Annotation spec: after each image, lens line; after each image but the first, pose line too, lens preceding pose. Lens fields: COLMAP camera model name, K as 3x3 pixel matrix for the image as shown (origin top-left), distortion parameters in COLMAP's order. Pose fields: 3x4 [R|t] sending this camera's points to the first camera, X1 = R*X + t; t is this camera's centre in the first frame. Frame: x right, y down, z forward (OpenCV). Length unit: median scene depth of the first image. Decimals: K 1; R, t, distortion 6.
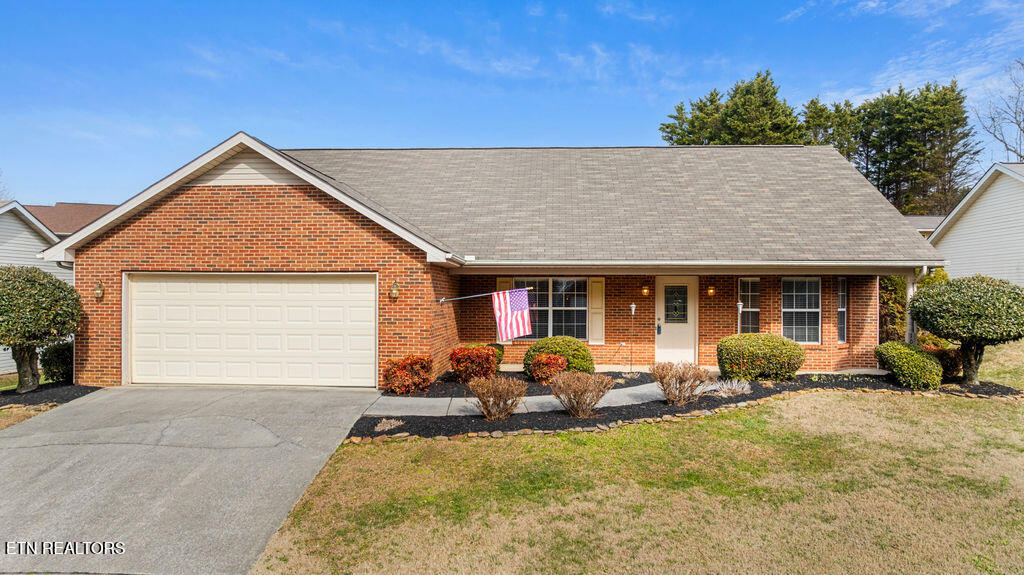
lens RADIAL K [[728.0, 0, 512.0], [0, 728.0, 287.5], [0, 0, 1]] dist [-0.009614, -0.002449]
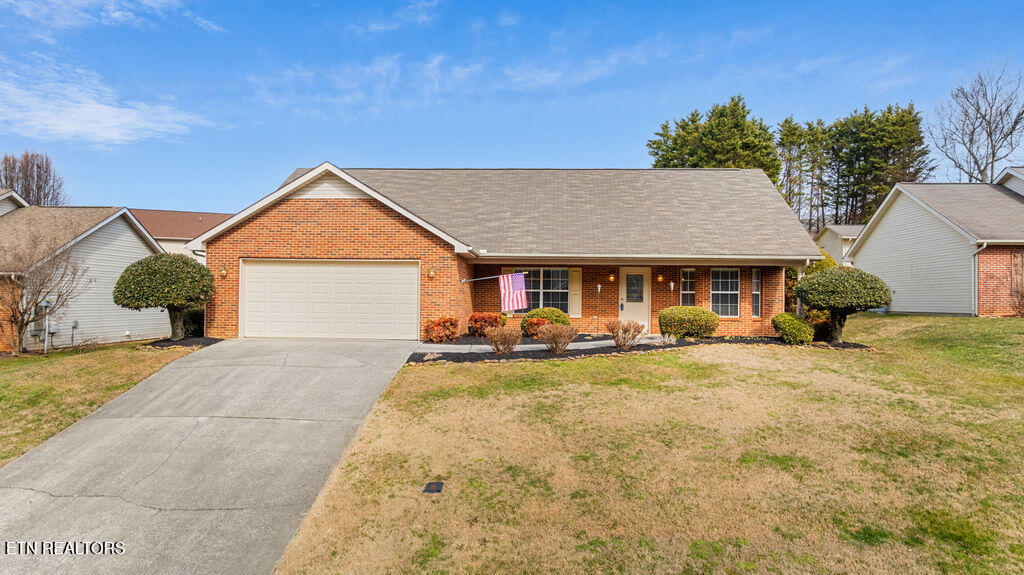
lens RADIAL K [[728.0, 0, 512.0], [0, 728.0, 287.5], [0, 0, 1]] dist [-0.009614, -0.002449]
pose [[0.999969, 0.007804, 0.000715, -0.002524], [-0.007797, 0.999921, -0.009840, 0.038928], [-0.000792, 0.009834, 0.999951, -0.364918]]
